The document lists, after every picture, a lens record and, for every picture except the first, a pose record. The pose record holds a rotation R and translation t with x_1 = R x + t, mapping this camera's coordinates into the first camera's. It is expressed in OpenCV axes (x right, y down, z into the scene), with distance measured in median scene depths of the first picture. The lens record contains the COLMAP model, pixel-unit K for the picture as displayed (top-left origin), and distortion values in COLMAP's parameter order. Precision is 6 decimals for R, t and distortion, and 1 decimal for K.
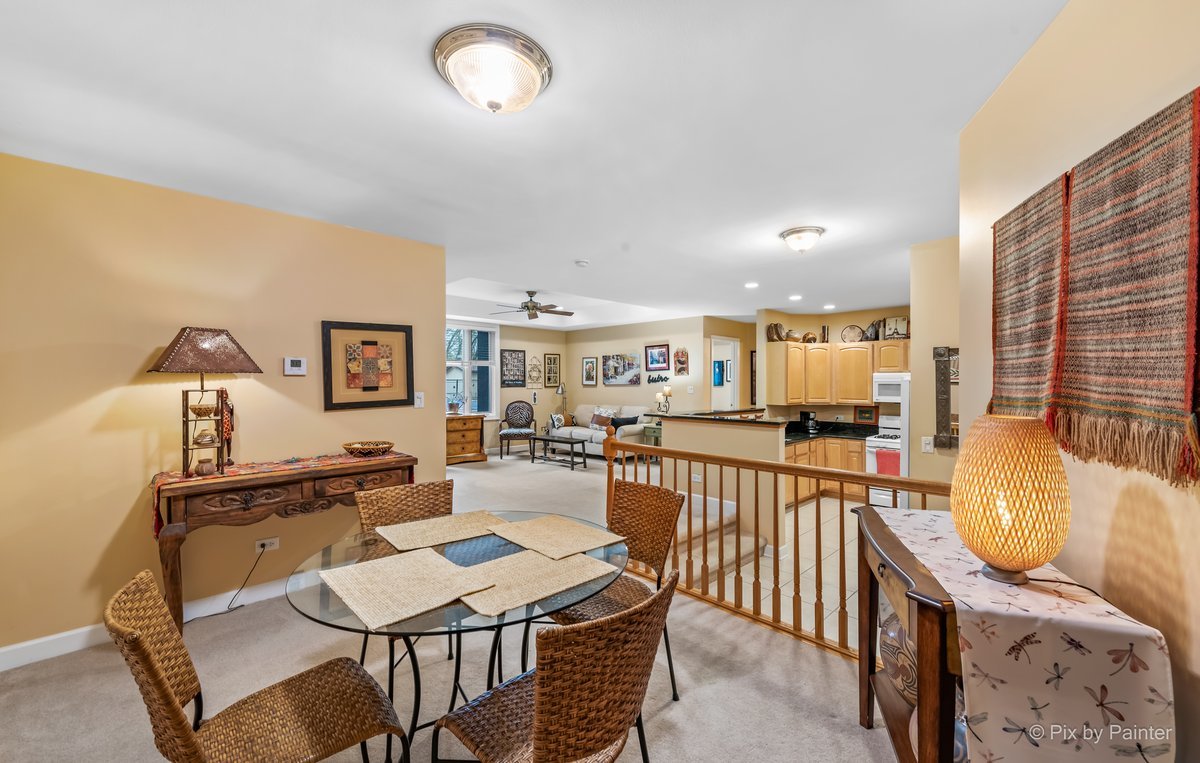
lens RADIAL K [[473.0, 0, 602.3], [0, 473.0, 382.8], [0, 0, 1]] dist [0.010006, -0.001542]
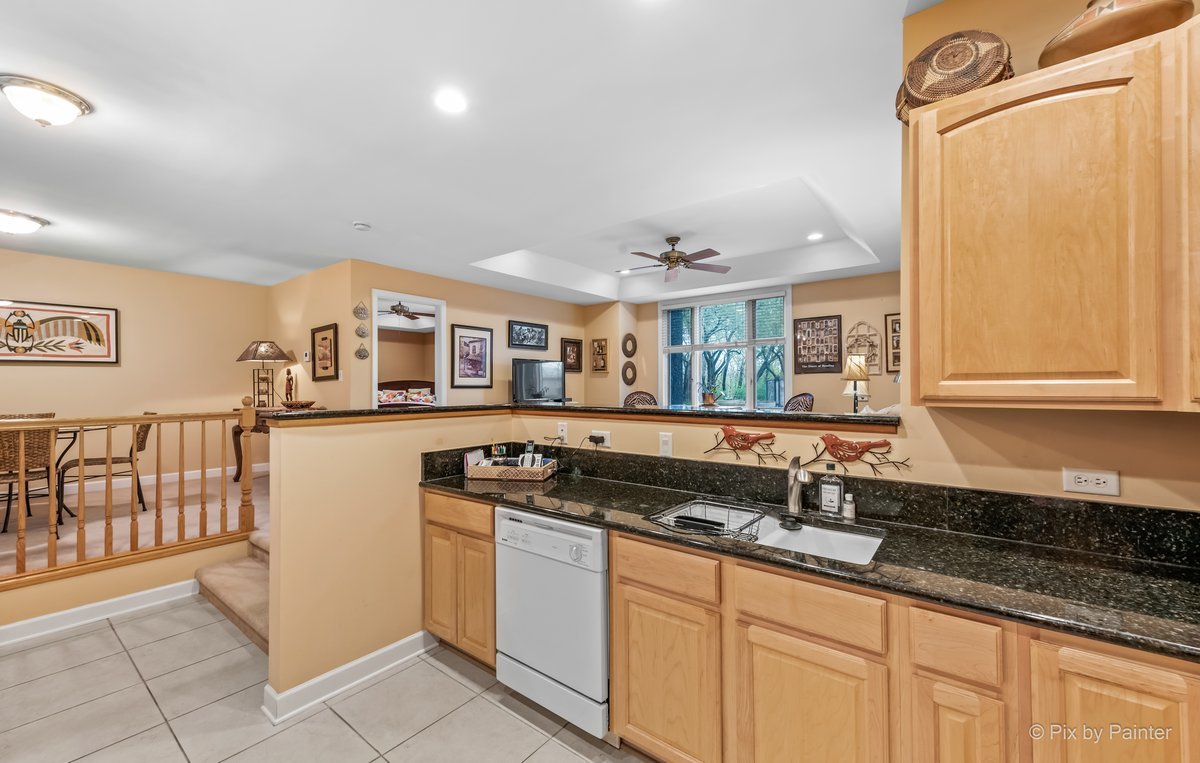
lens RADIAL K [[473.0, 0, 602.3], [0, 473.0, 382.8], [0, 0, 1]] dist [0.010006, -0.001542]
pose [[0.135332, -0.010771, -0.990742, 0.466462], [0.003938, 0.999939, -0.010333, 0.030759], [0.990792, -0.002503, 0.135366, 0.662521]]
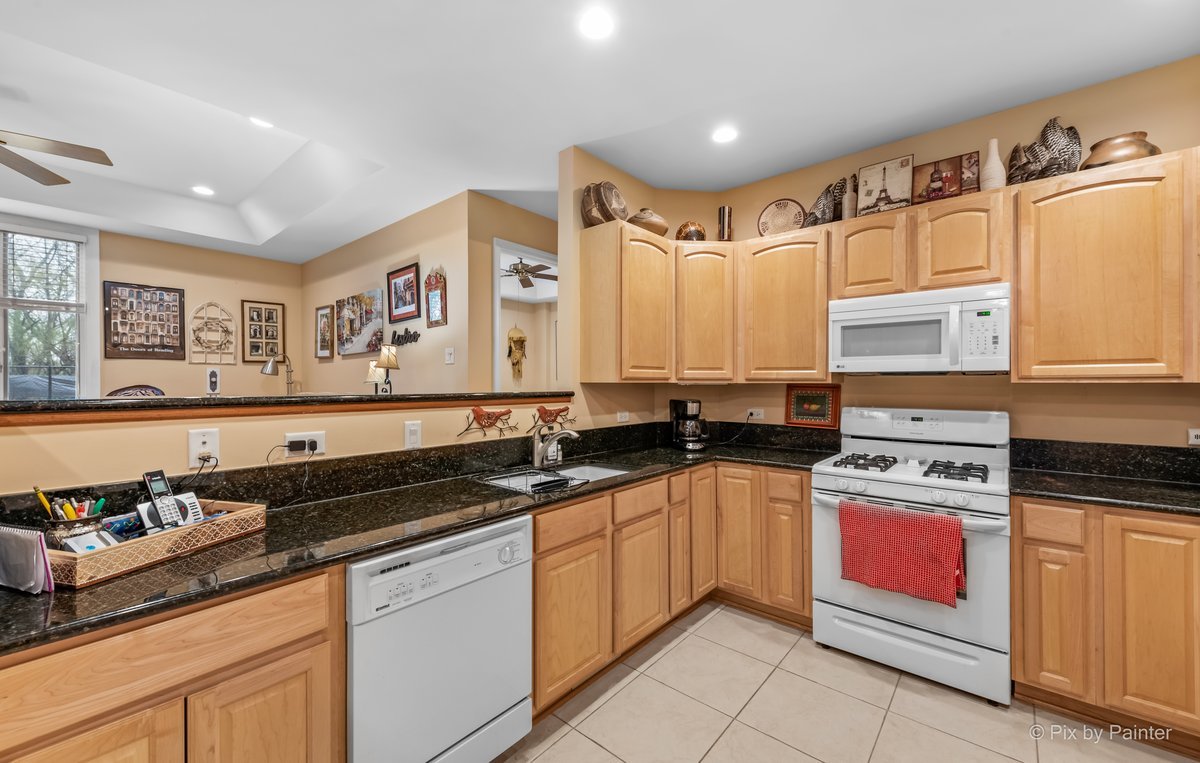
lens RADIAL K [[473.0, 0, 602.3], [0, 473.0, 382.8], [0, 0, 1]] dist [0.010006, -0.001542]
pose [[0.995935, -0.002366, 0.090044, 0.271554], [0.002207, 0.999996, 0.001860, 0.037446], [-0.090048, -0.001654, 0.995936, 0.488174]]
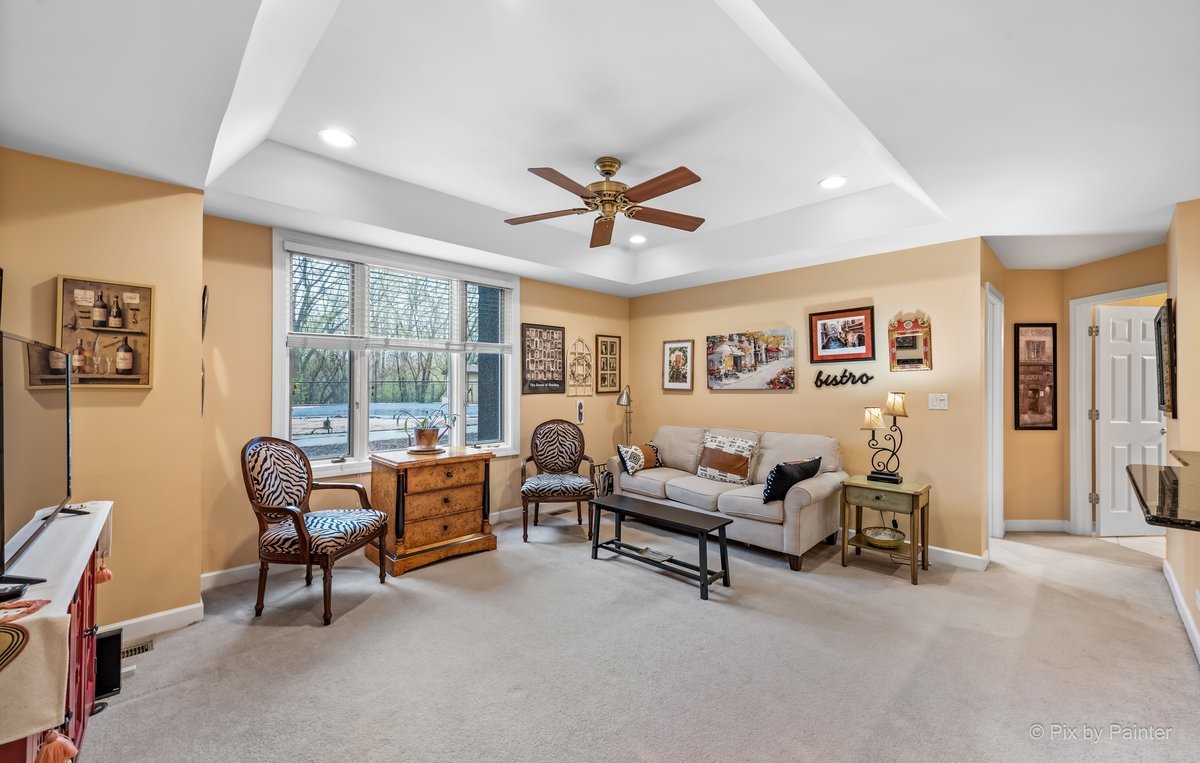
lens RADIAL K [[473.0, 0, 602.3], [0, 473.0, 382.8], [0, 0, 1]] dist [0.010006, -0.001542]
pose [[0.999963, 0.001047, -0.008545, -0.126233], [-0.001089, 0.999987, -0.004950, -0.000742], [0.008539, 0.004959, 0.999951, 0.495660]]
